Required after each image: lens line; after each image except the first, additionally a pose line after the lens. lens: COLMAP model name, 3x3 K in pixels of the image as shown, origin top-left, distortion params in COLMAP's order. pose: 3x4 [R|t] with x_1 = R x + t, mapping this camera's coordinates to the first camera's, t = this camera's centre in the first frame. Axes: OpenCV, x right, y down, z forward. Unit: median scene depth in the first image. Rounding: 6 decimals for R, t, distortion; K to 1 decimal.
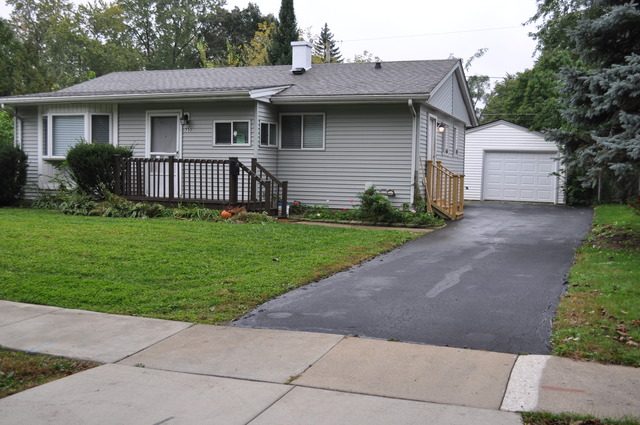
lens RADIAL K [[720.3, 0, 320.0], [0, 720.3, 212.5], [0, 0, 1]] dist [-0.067767, -0.007012]
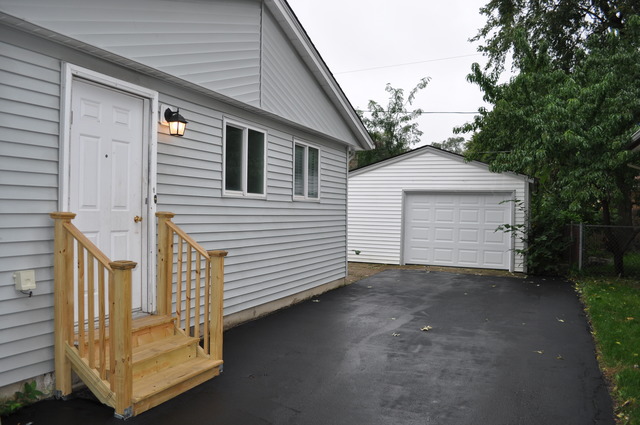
lens RADIAL K [[506.3, 0, 320.0], [0, 506.3, 212.5], [0, 0, 1]] dist [-0.074762, 0.006118]
pose [[0.998021, -0.003979, -0.062756, 0.180355], [0.000338, 0.998321, -0.057926, -0.039266], [0.062881, 0.057791, 0.996346, 0.520175]]
